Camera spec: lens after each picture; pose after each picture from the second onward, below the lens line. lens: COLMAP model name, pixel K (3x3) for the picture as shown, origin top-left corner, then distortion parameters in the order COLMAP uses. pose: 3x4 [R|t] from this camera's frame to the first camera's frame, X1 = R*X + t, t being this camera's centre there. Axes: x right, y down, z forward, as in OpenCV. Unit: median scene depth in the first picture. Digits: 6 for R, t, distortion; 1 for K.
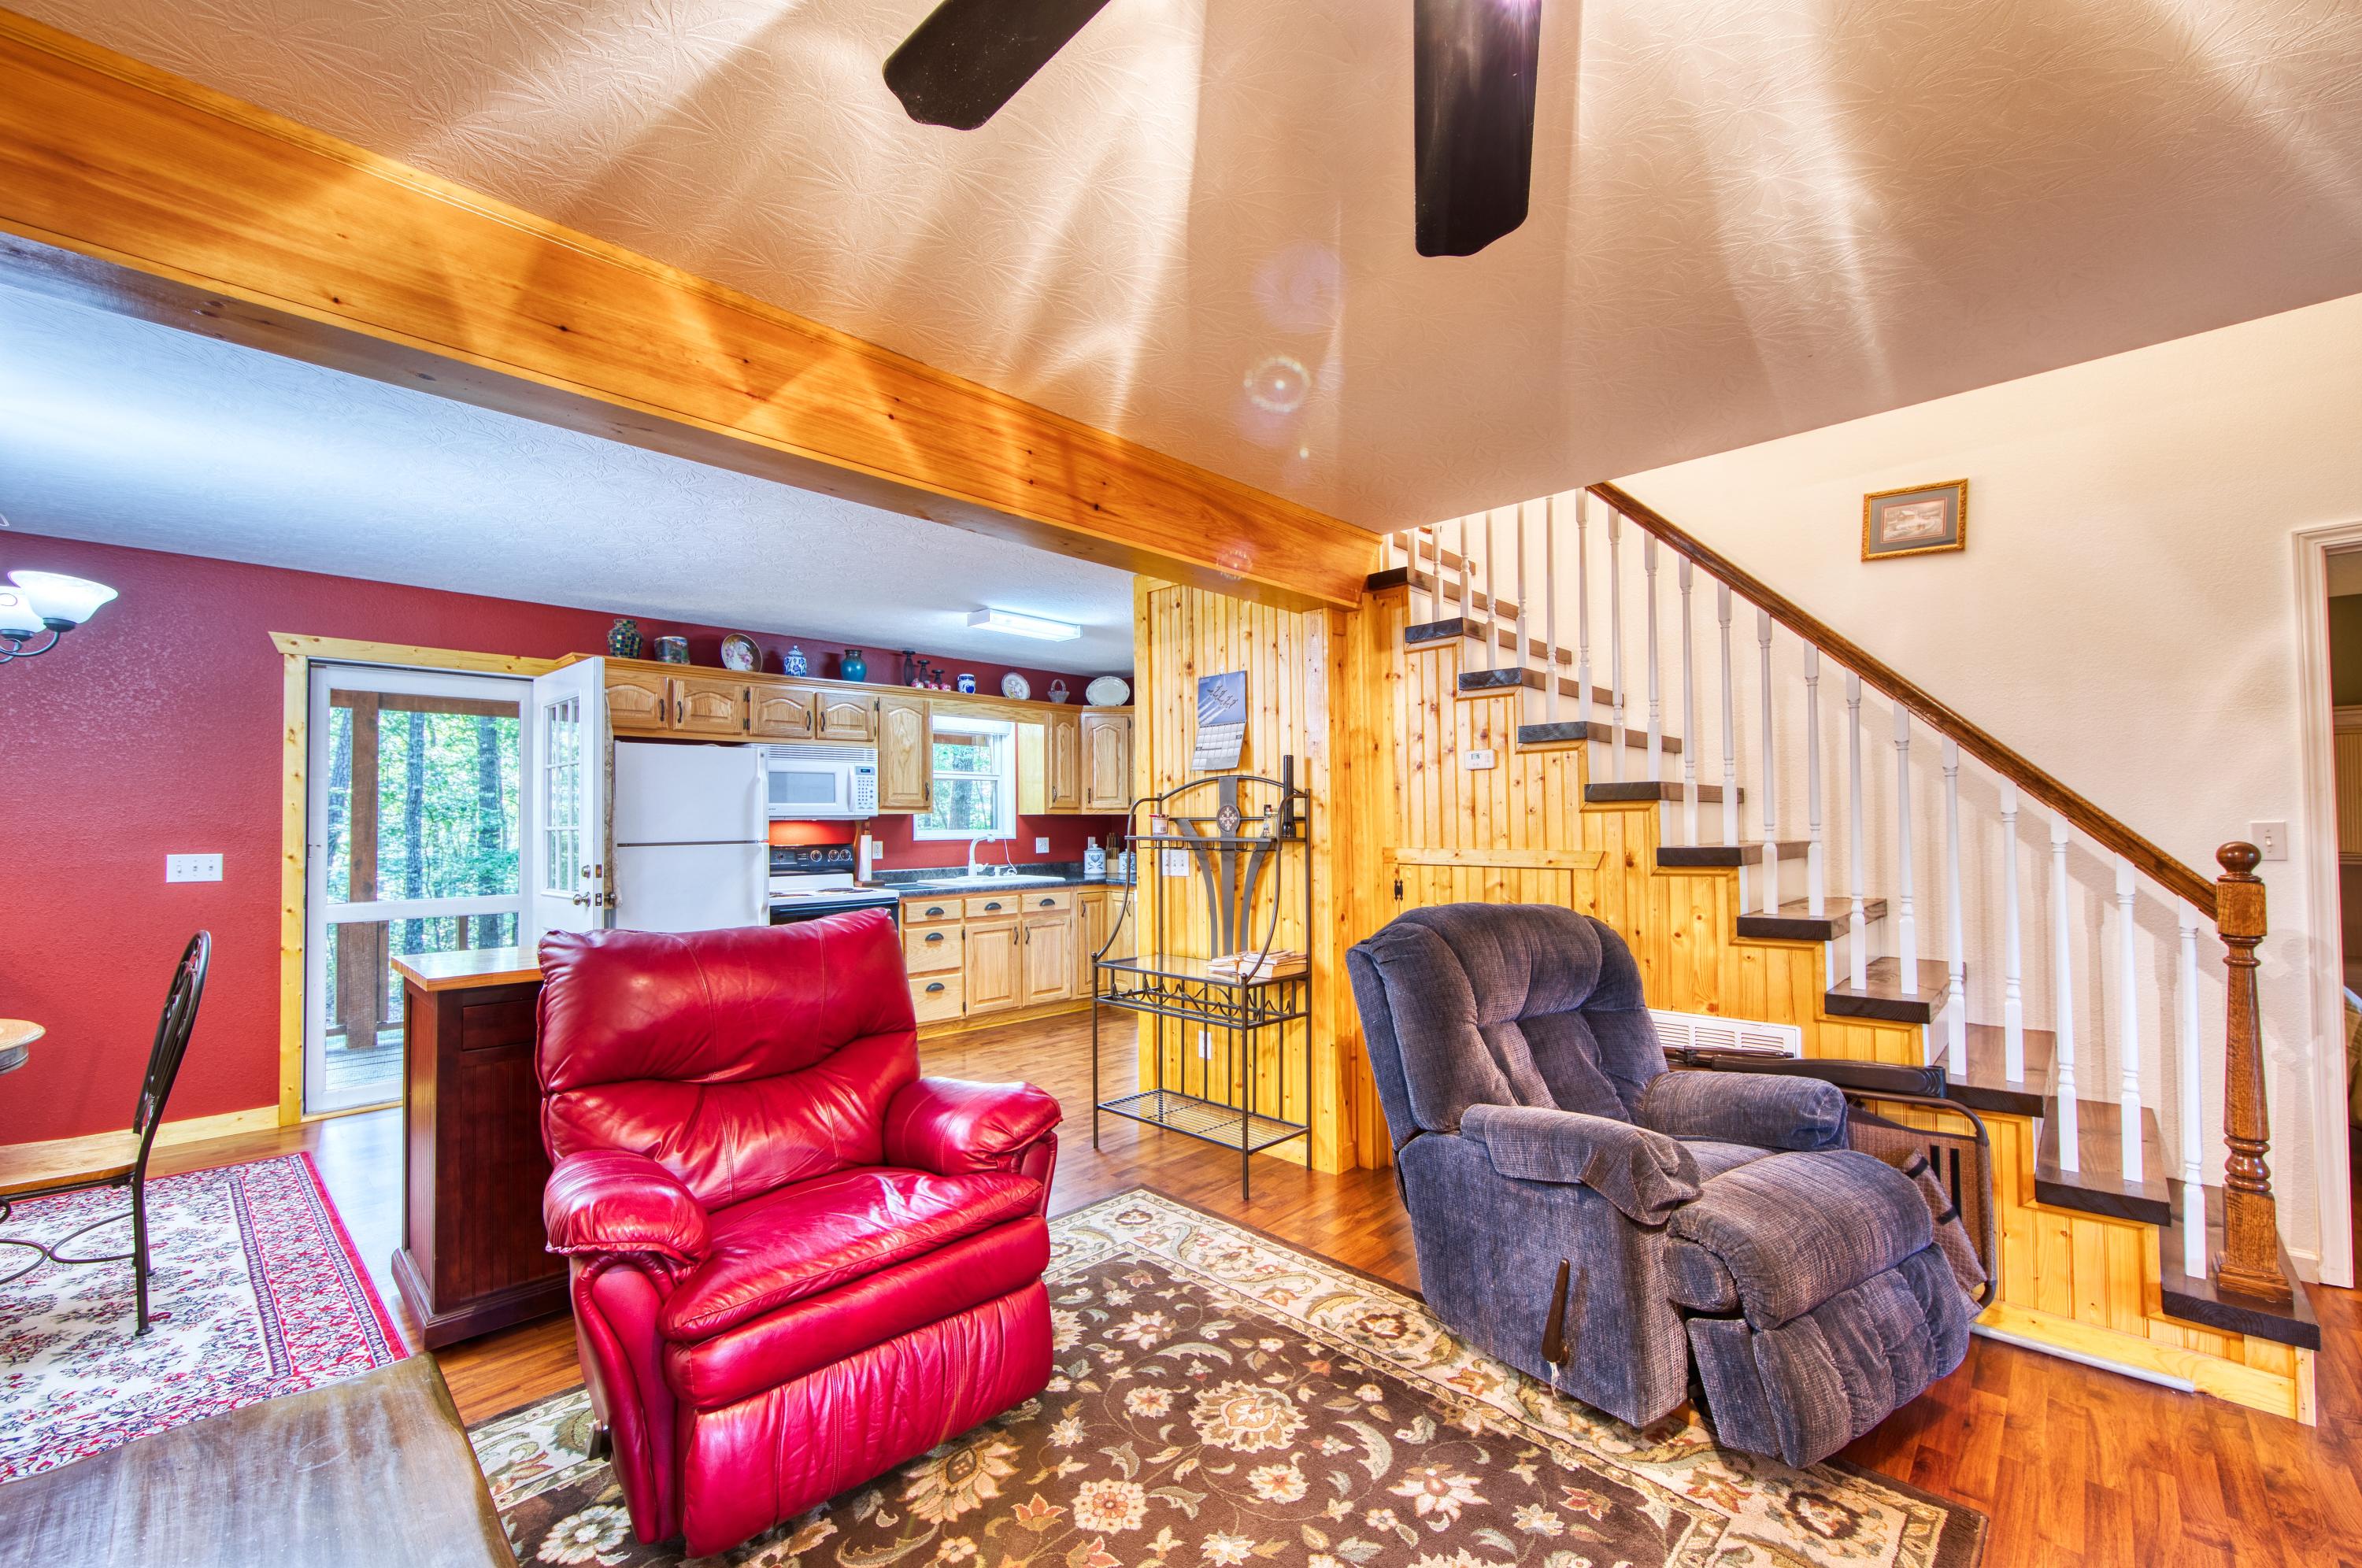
lens RADIAL K [[946.6, 0, 1183.1], [0, 946.6, 794.8], [0, 0, 1]] dist [-0.014265, -0.000169]
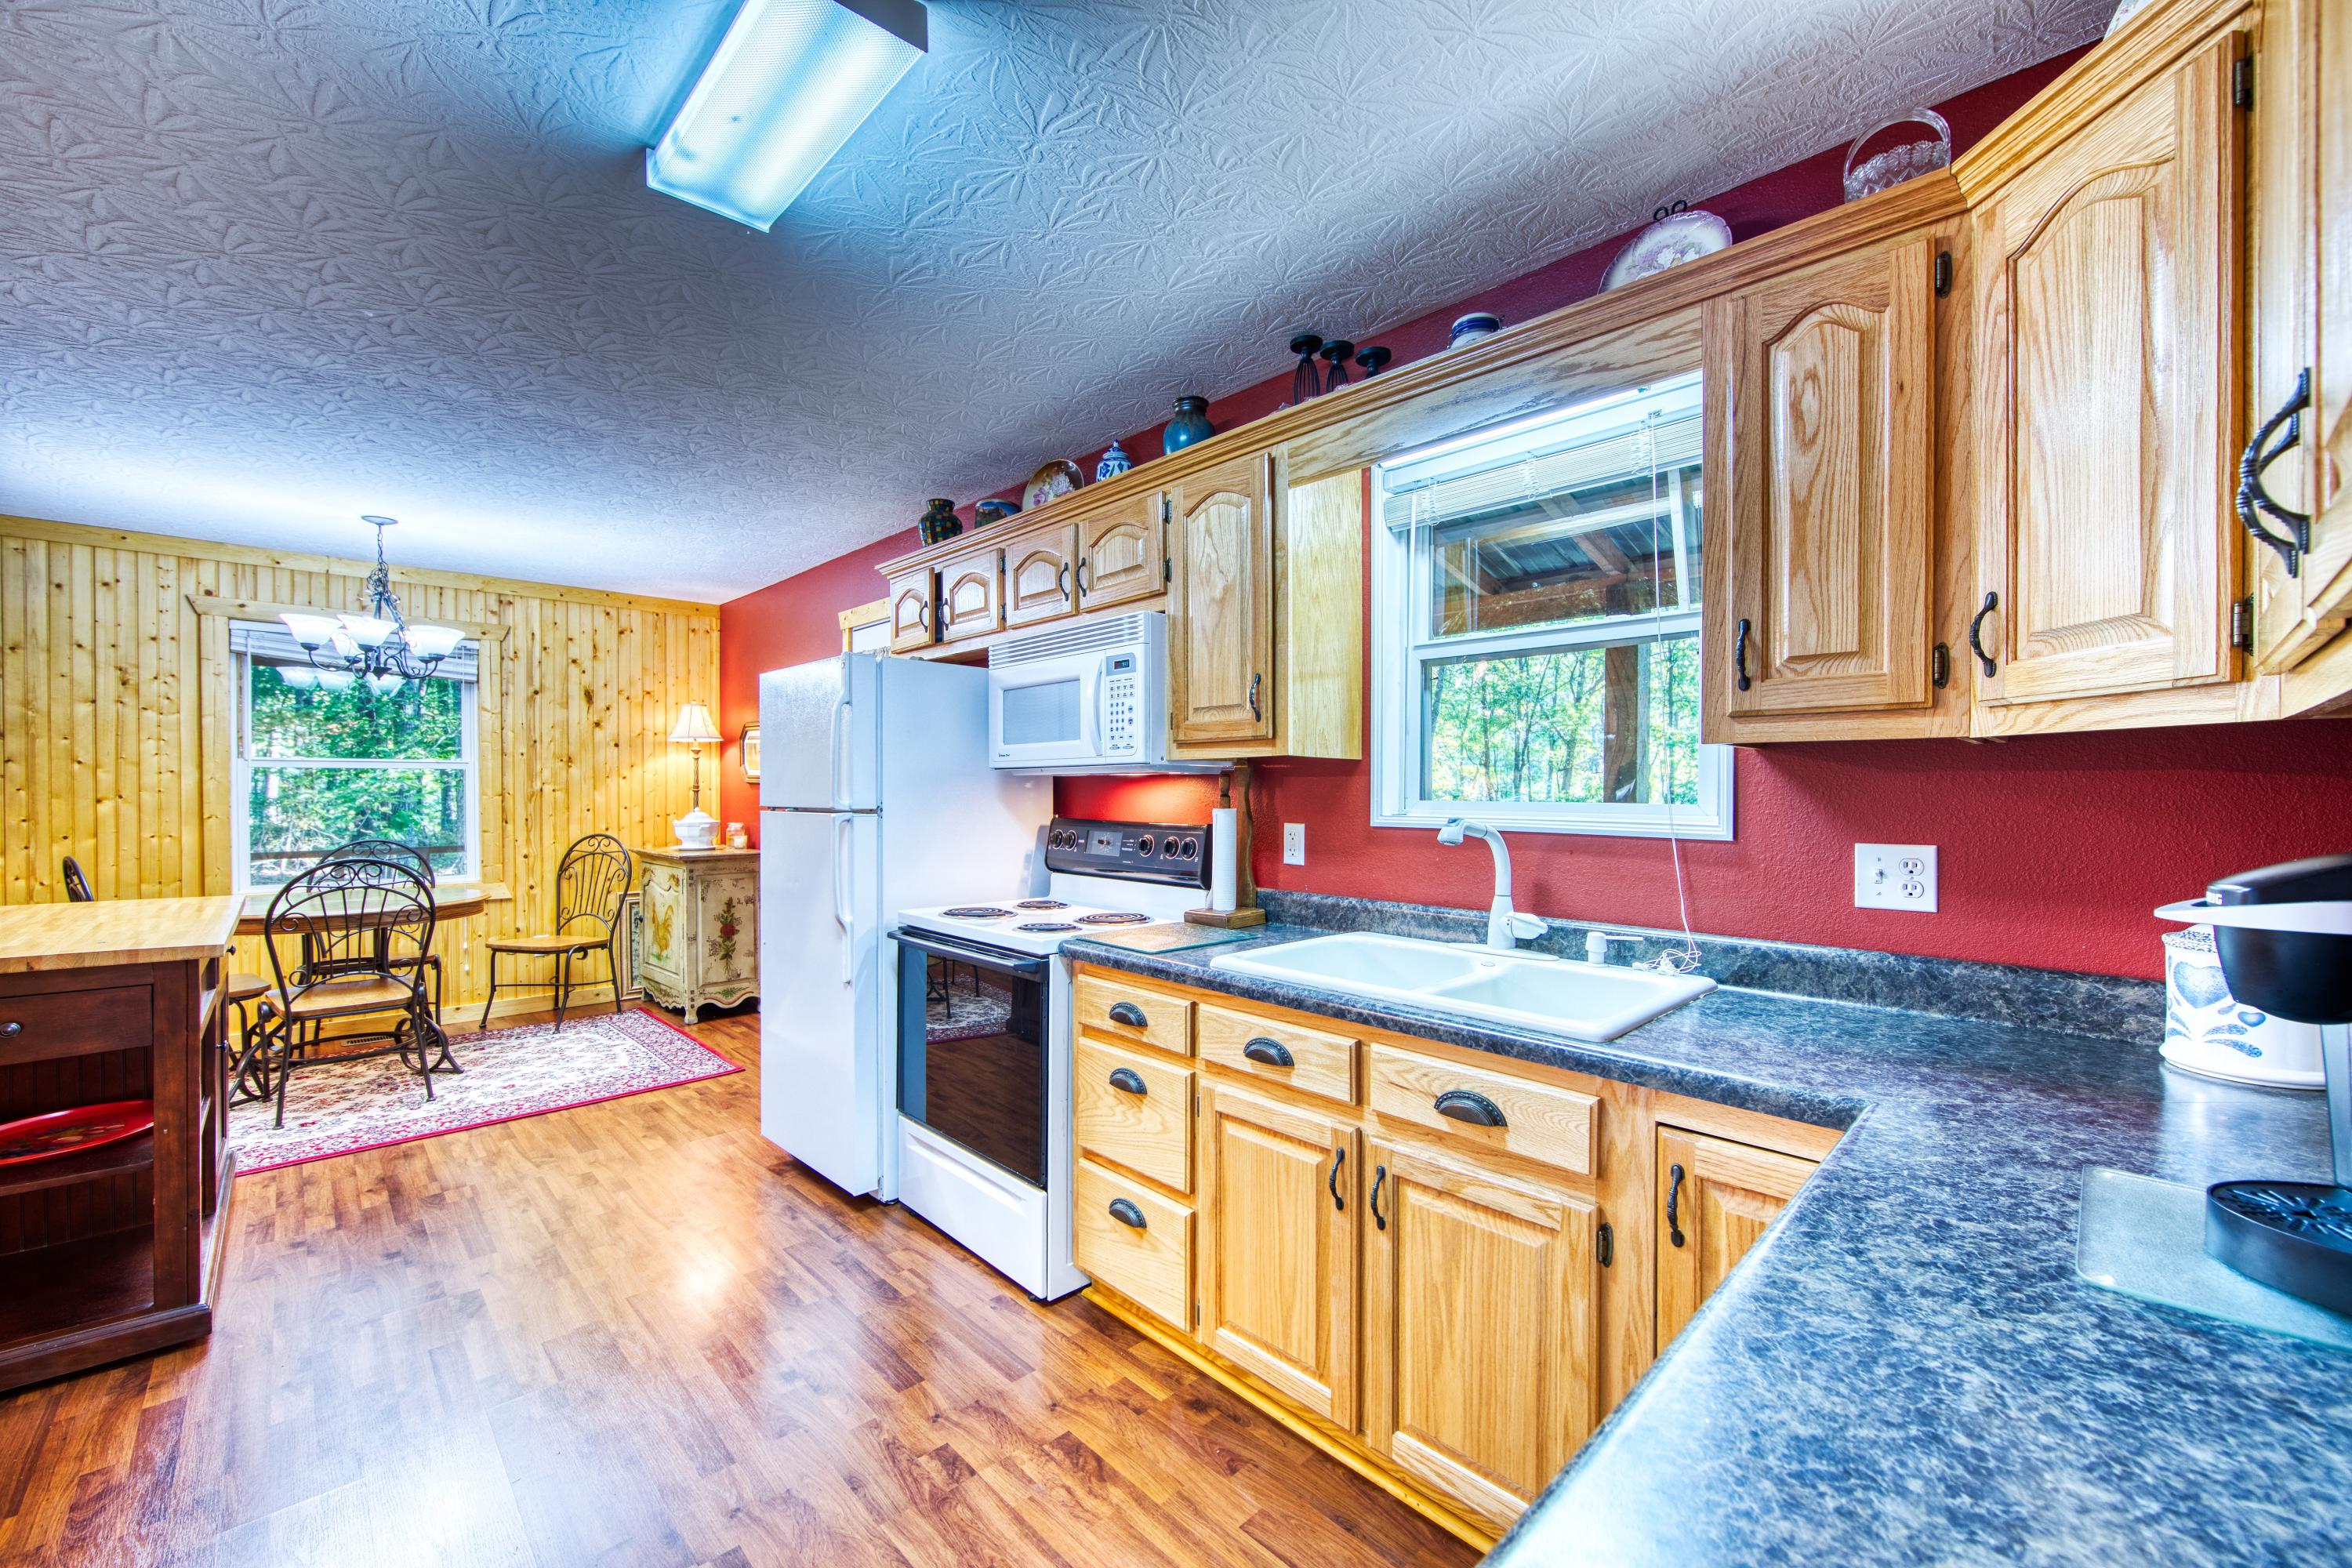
lens RADIAL K [[942.7, 0, 1178.1], [0, 942.7, 794.7], [0, 0, 1]] dist [-0.014265, -0.000169]
pose [[-0.042715, 0.016091, -0.998958, 0.109922], [0.027443, 0.999512, 0.014927, 0.030418], [0.998710, -0.026777, -0.043135, 1.032703]]
